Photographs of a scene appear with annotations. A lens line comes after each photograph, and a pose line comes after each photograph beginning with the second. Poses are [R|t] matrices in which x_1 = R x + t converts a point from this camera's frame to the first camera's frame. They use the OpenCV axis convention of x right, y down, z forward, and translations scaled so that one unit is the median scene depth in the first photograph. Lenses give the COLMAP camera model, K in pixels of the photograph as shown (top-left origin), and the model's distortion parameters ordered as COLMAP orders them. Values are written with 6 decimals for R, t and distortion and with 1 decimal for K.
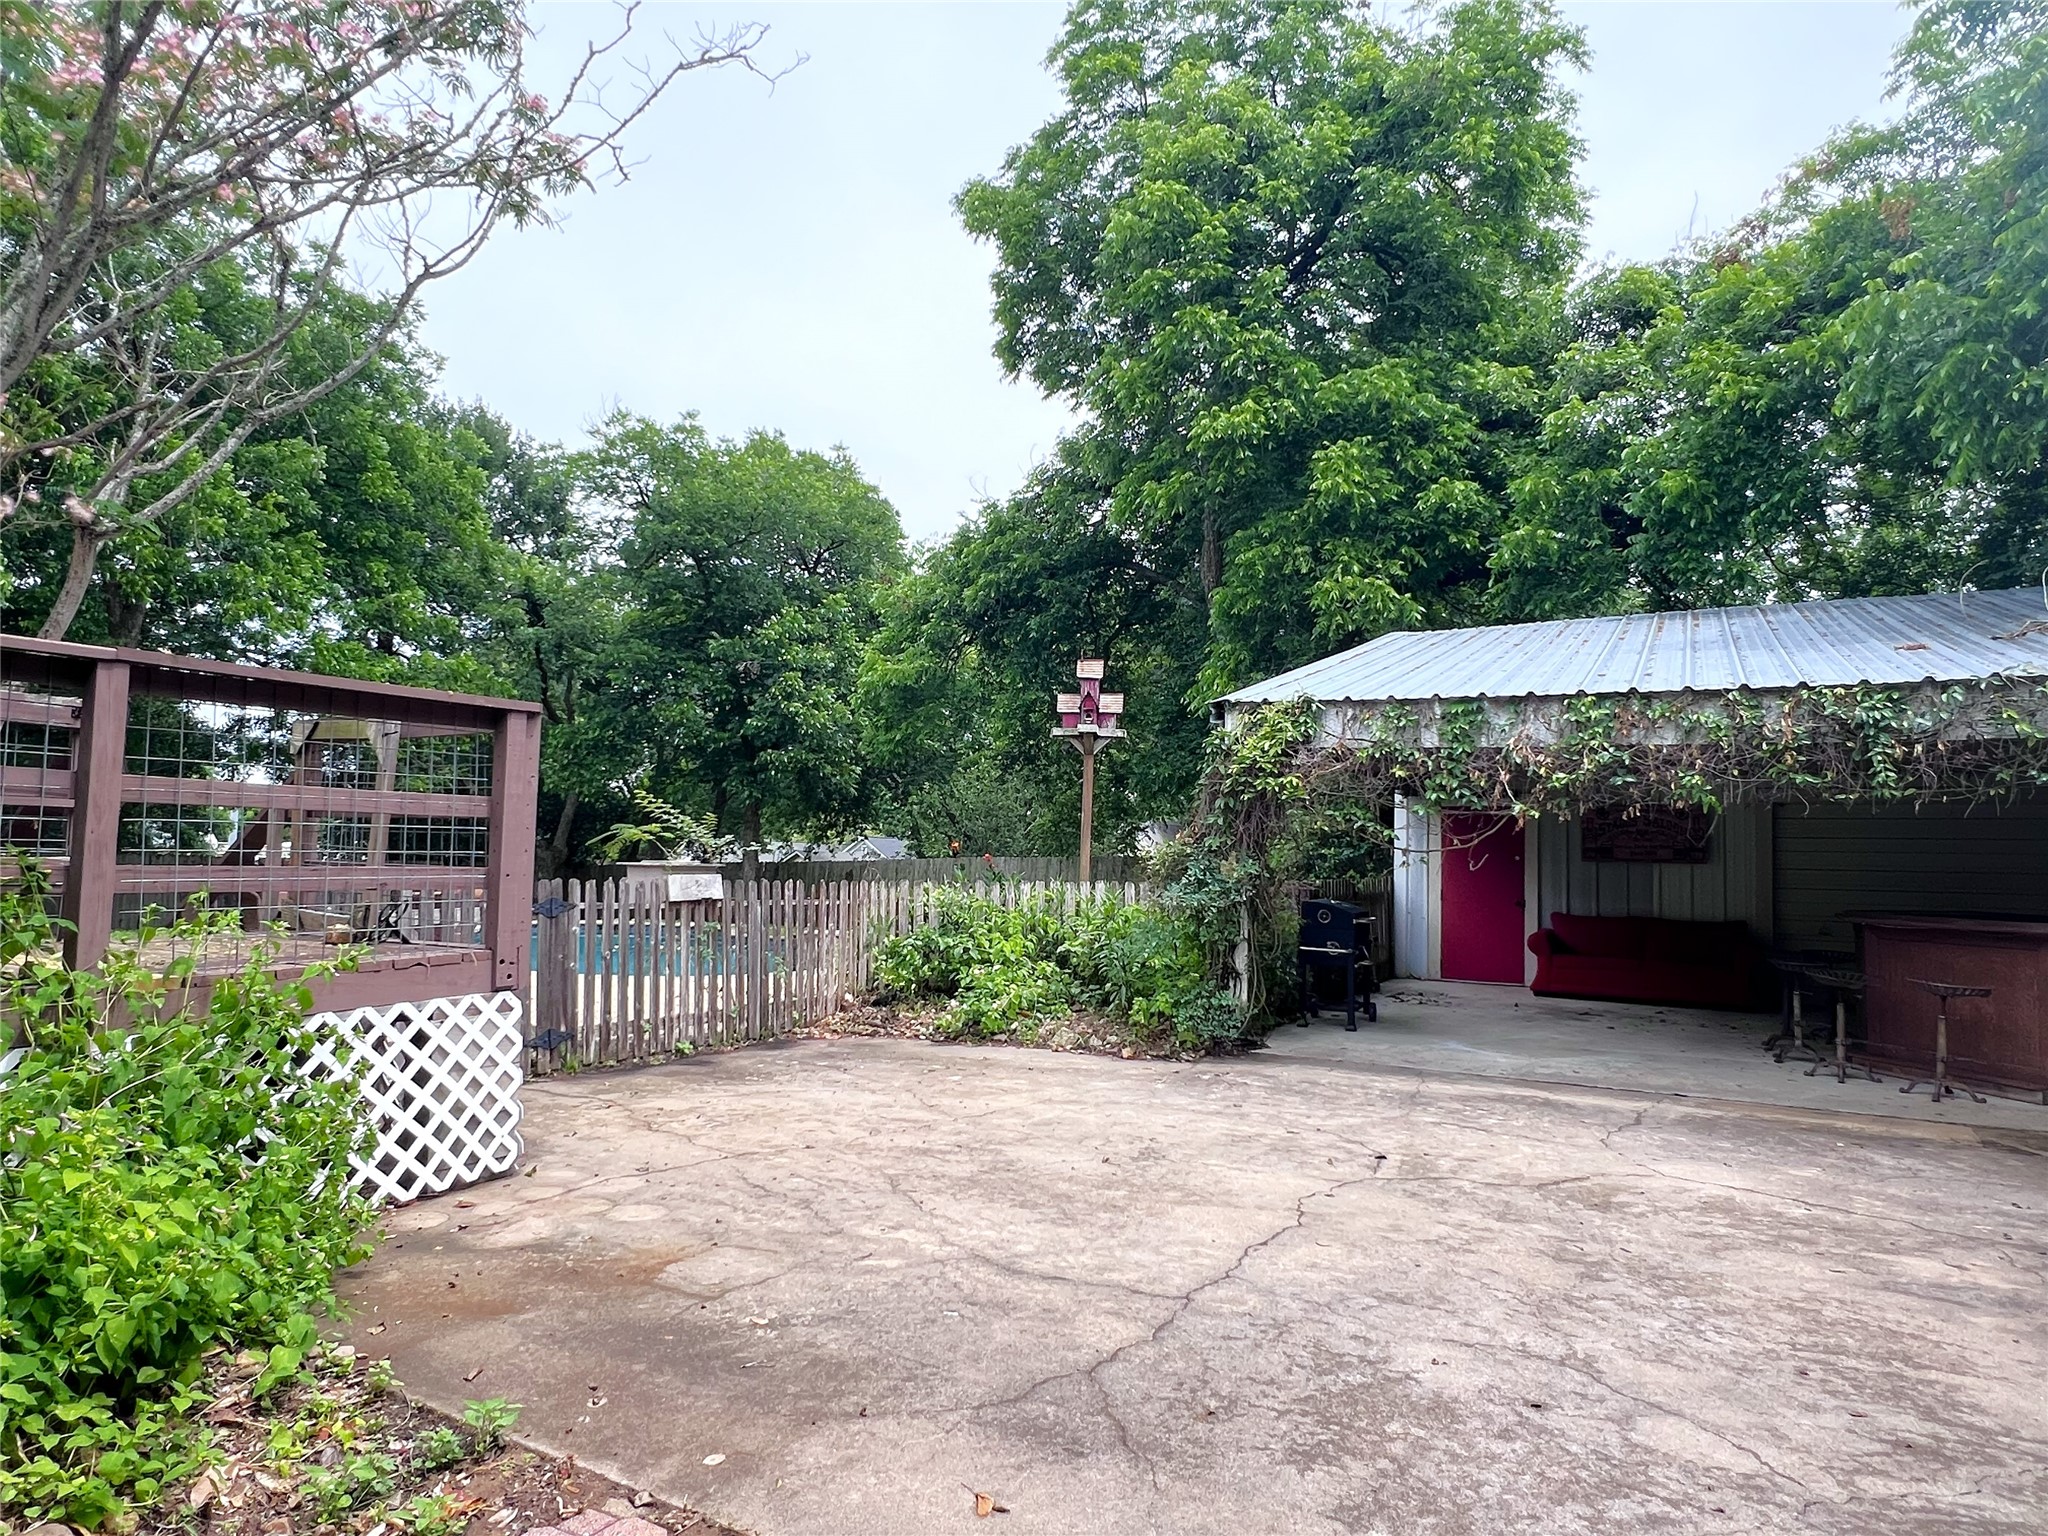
lens RADIAL K [[1171.8, 0, 1019.9], [0, 1171.8, 792.8], [0, 0, 1]] dist [-0.003126, 0.001047]
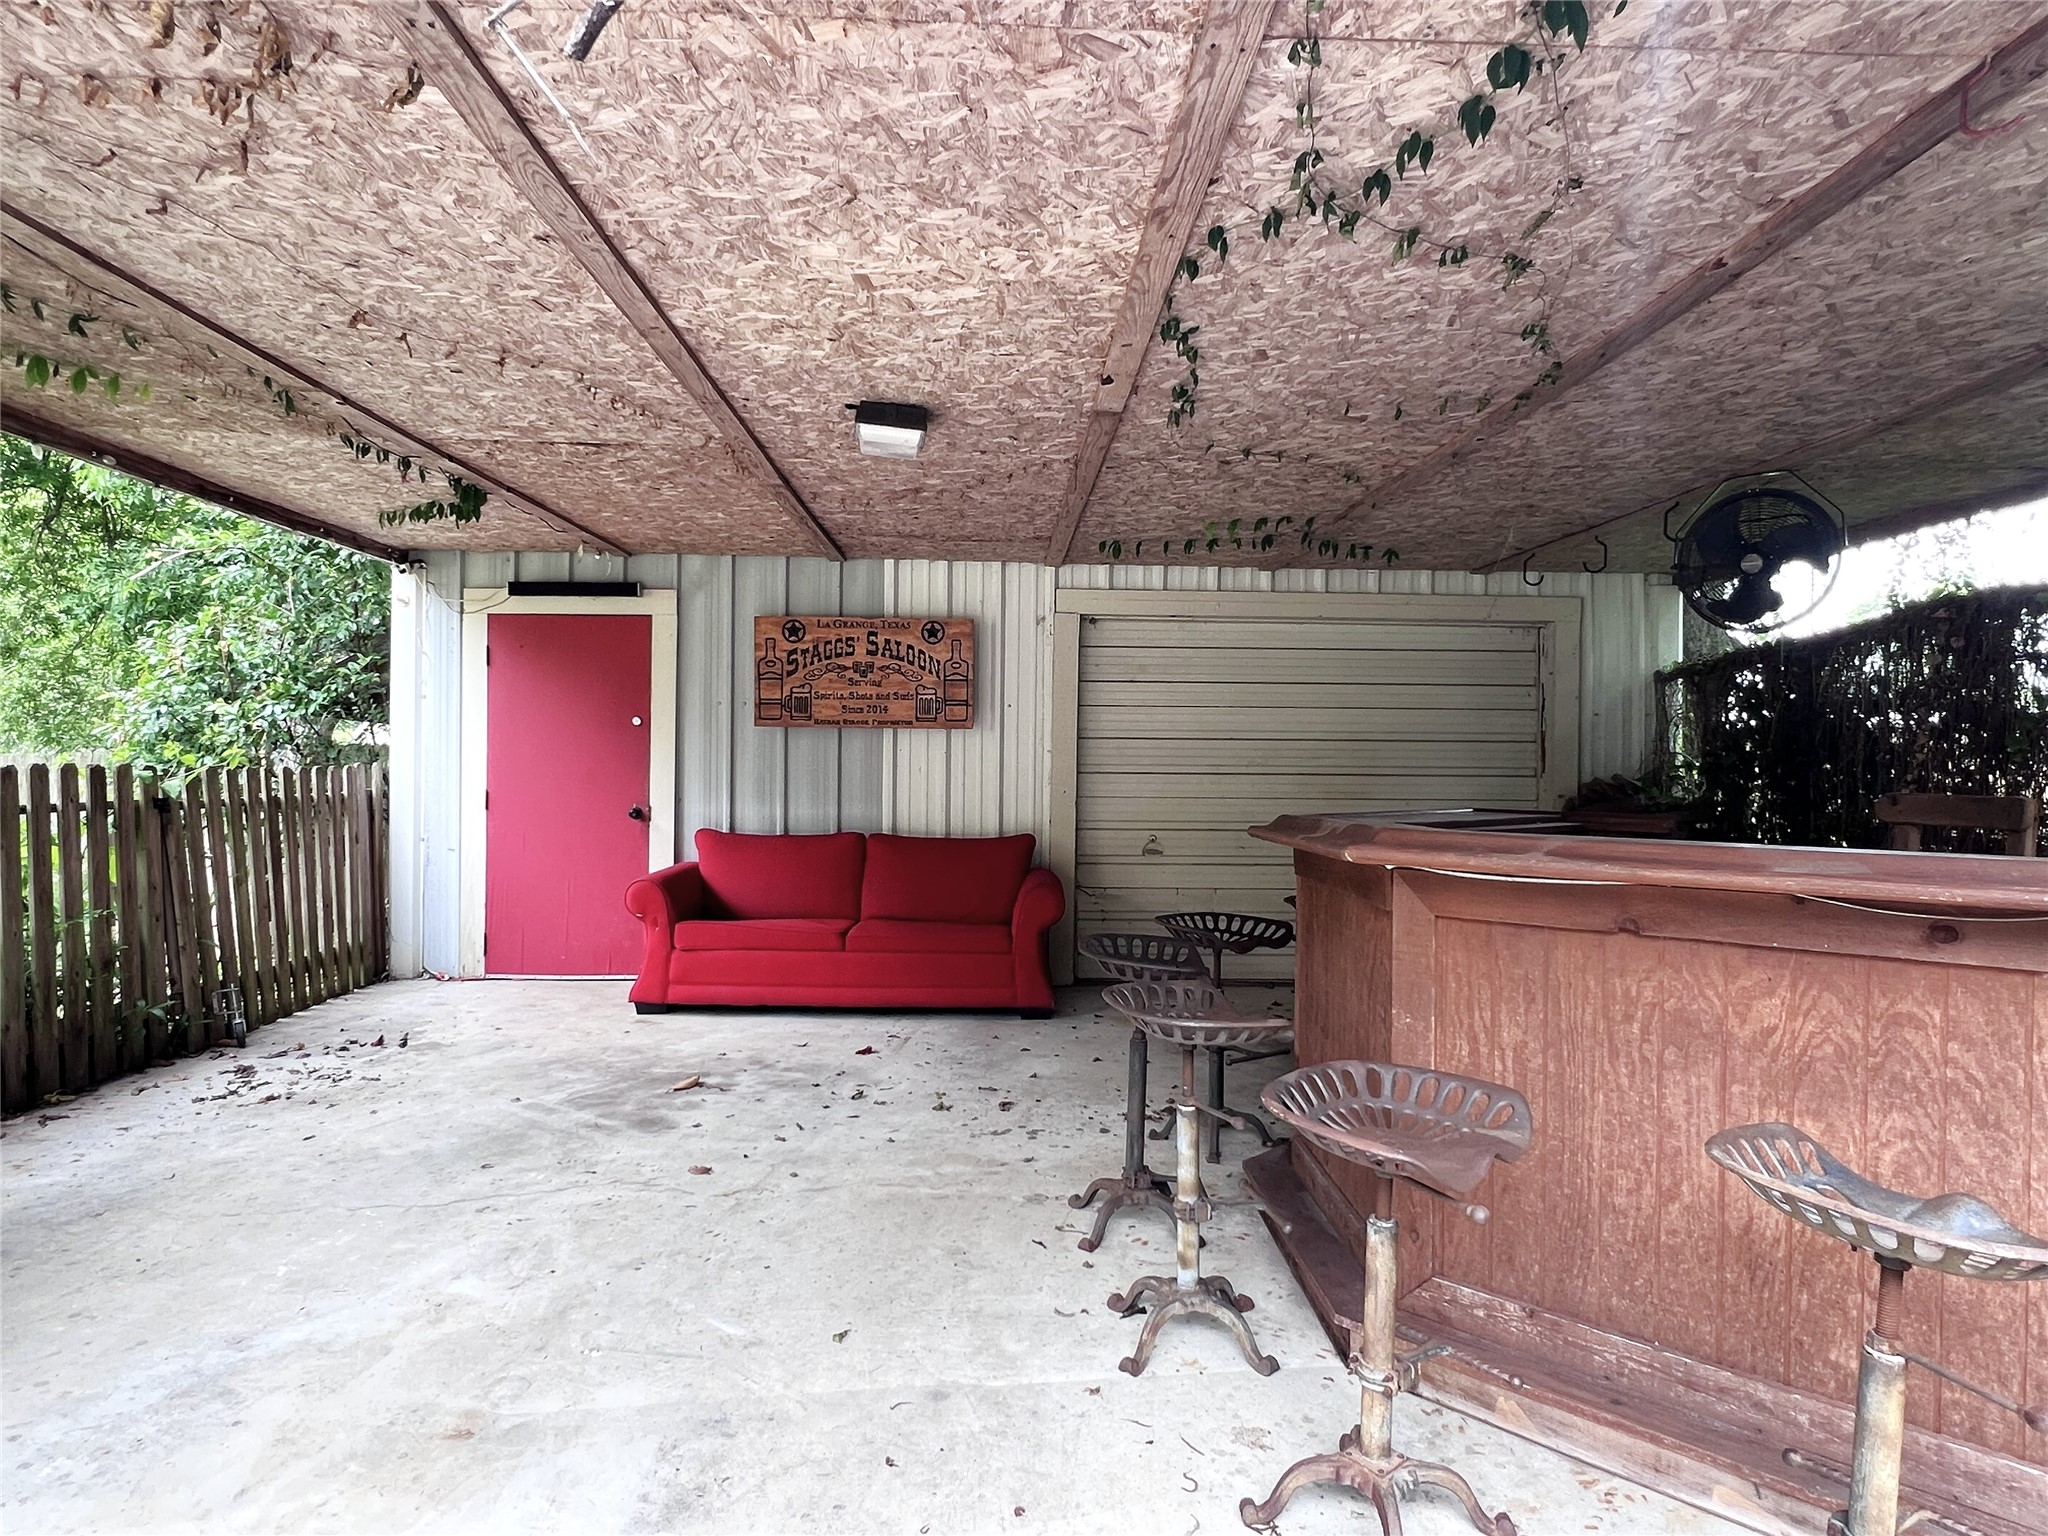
lens RADIAL K [[1171.8, 0, 1019.9], [0, 1171.8, 792.8], [0, 0, 1]] dist [-0.003126, 0.001047]
pose [[0.852622, -0.022380, 0.522049, 0.318382], [-0.020062, 0.996944, 0.075505, 0.047610], [-0.522143, -0.074851, 0.849567, 0.521119]]
